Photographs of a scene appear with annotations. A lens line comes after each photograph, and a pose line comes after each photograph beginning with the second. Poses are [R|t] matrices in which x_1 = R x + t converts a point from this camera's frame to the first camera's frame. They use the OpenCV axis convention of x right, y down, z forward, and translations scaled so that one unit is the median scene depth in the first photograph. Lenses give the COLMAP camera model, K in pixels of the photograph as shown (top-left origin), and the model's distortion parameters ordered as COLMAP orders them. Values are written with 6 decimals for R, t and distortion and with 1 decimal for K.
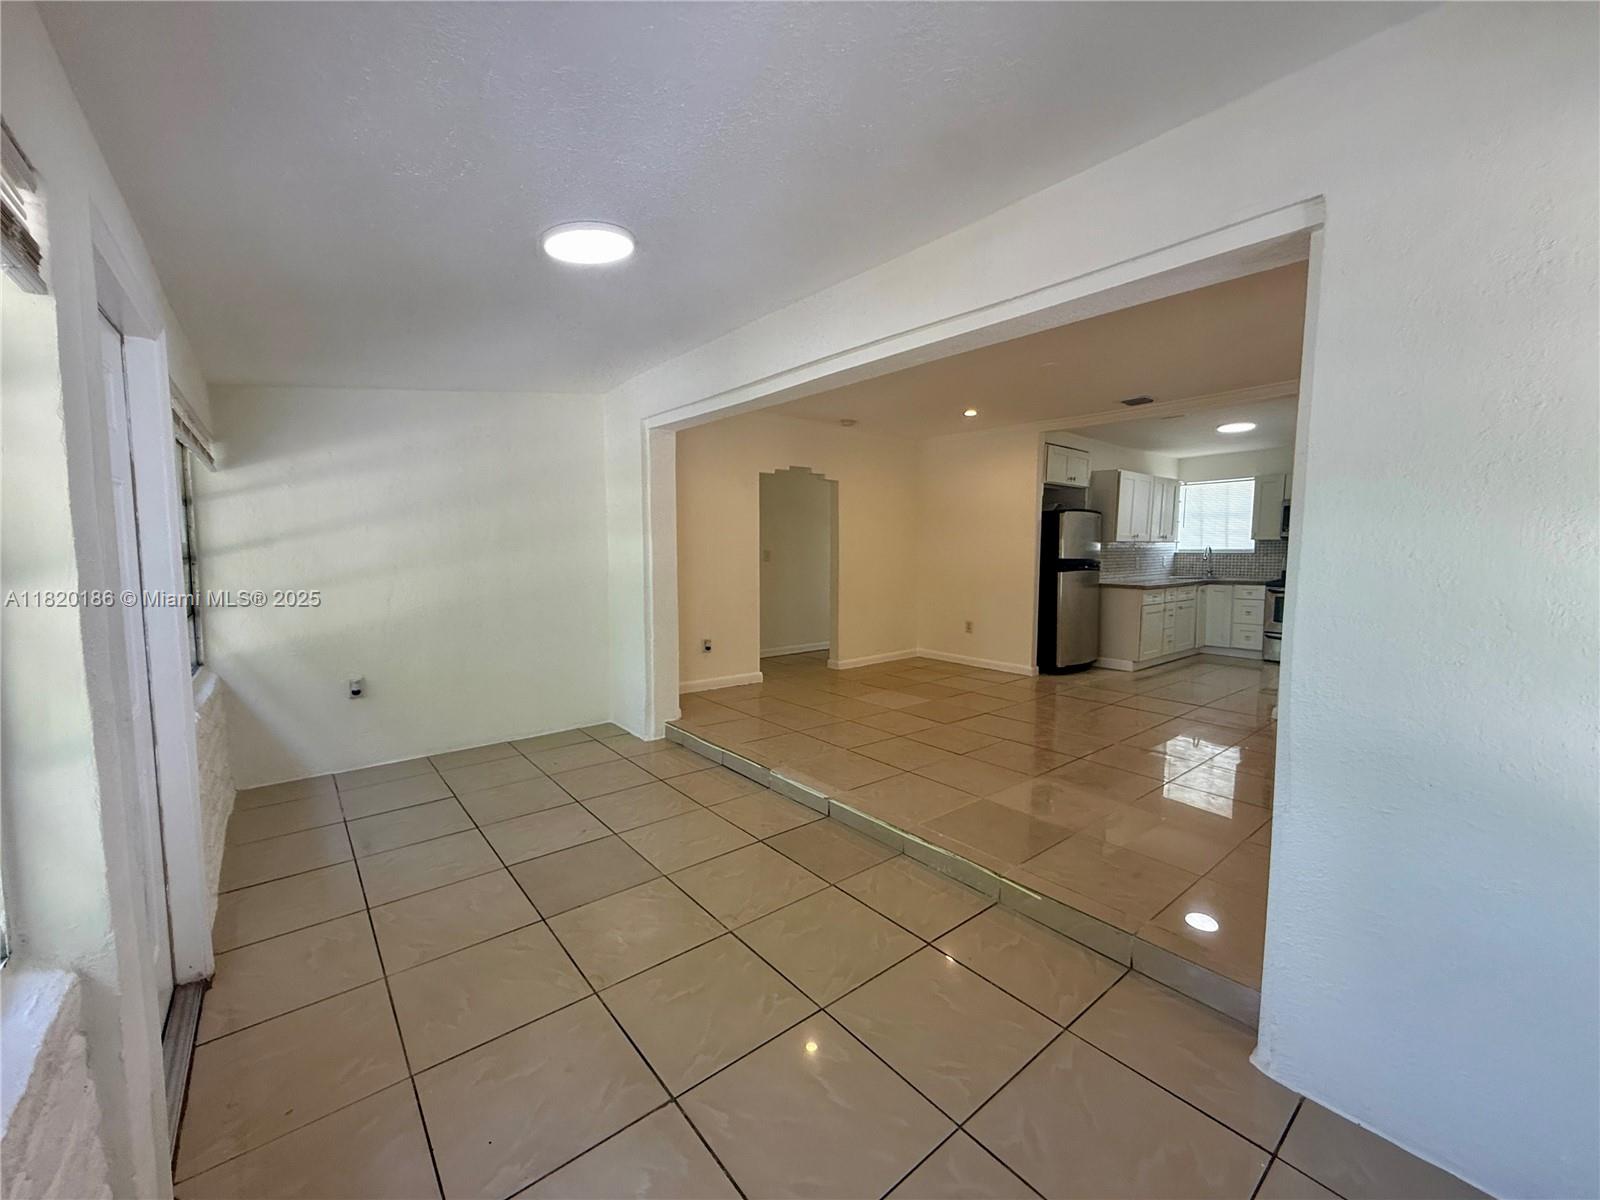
lens RADIAL K [[638.1, 0, 795.1], [0, 638.1, 602.8], [0, 0, 1]] dist [0.000152, 0.000035]
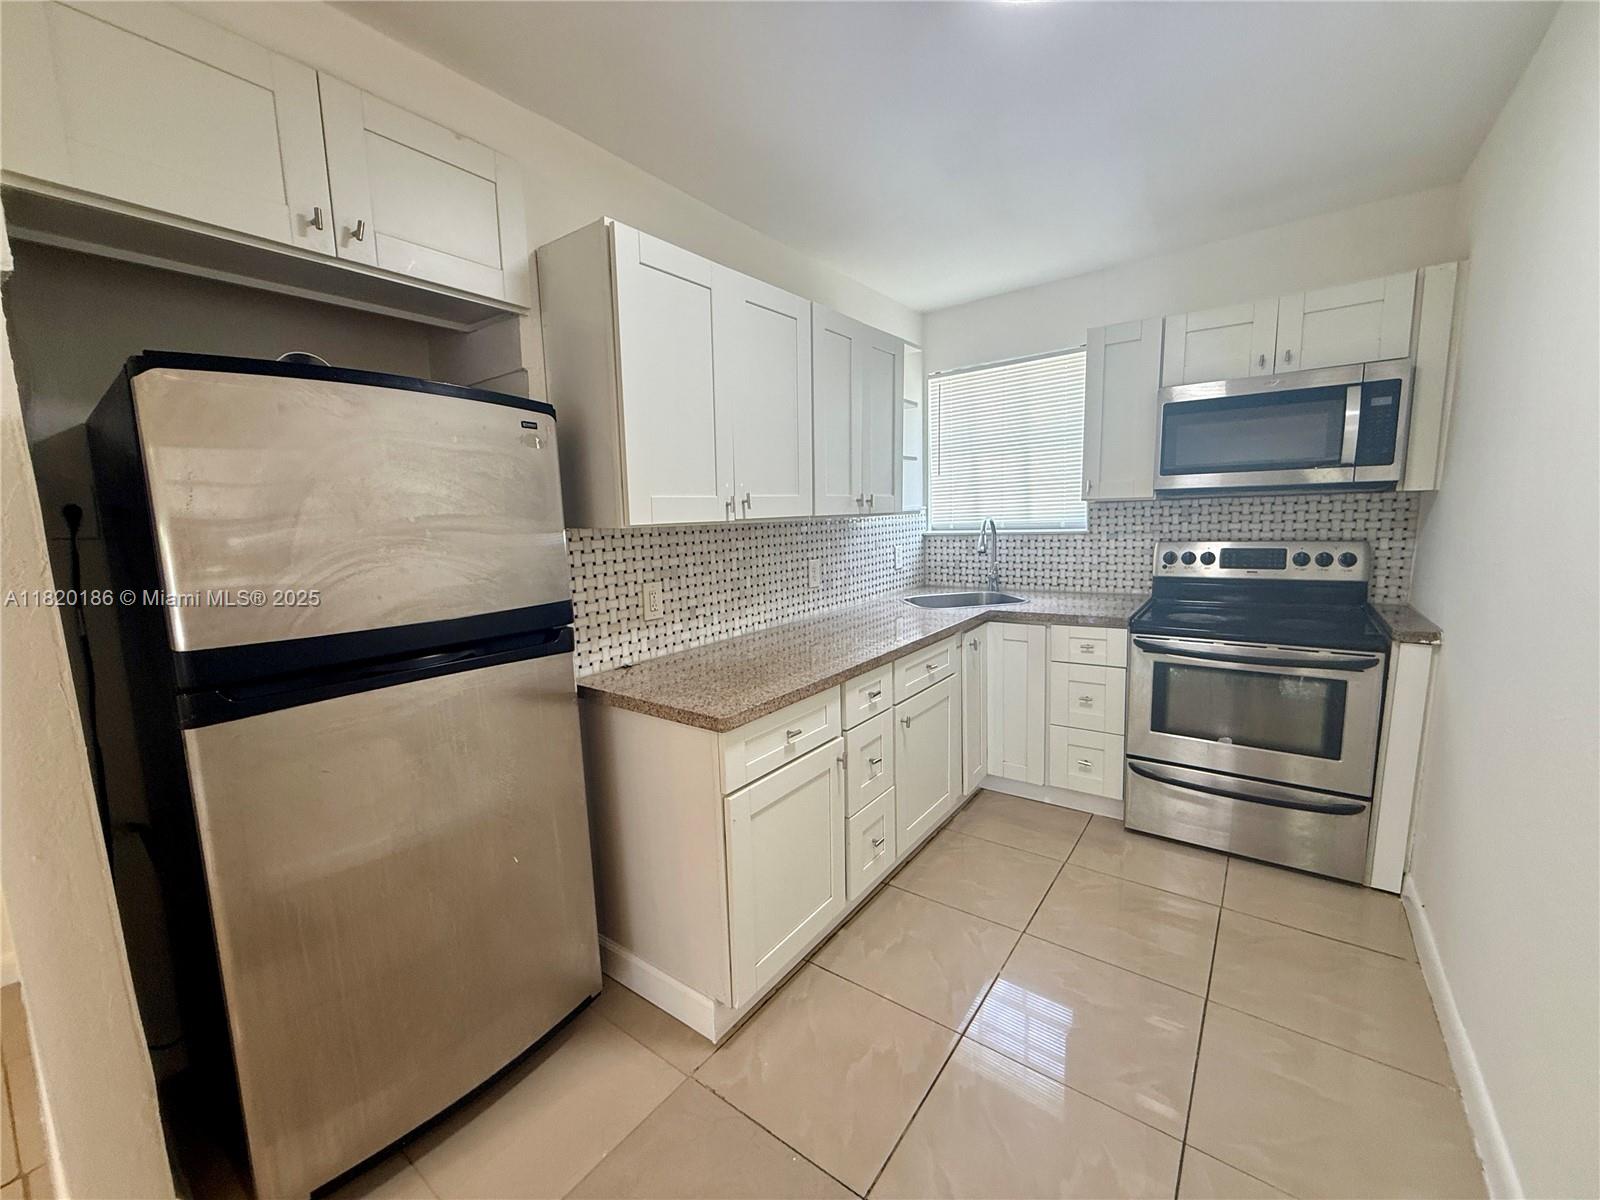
lens RADIAL K [[636.0, 0, 805.2], [0, 636.0, 594.3], [0, 0, 1]] dist [0.001486, 0.000188]
pose [[0.966550, -0.063048, 0.248607, 0.462210], [0.053675, 0.997575, 0.044310, -0.069752], [-0.250798, -0.029484, 0.967590, 0.680772]]
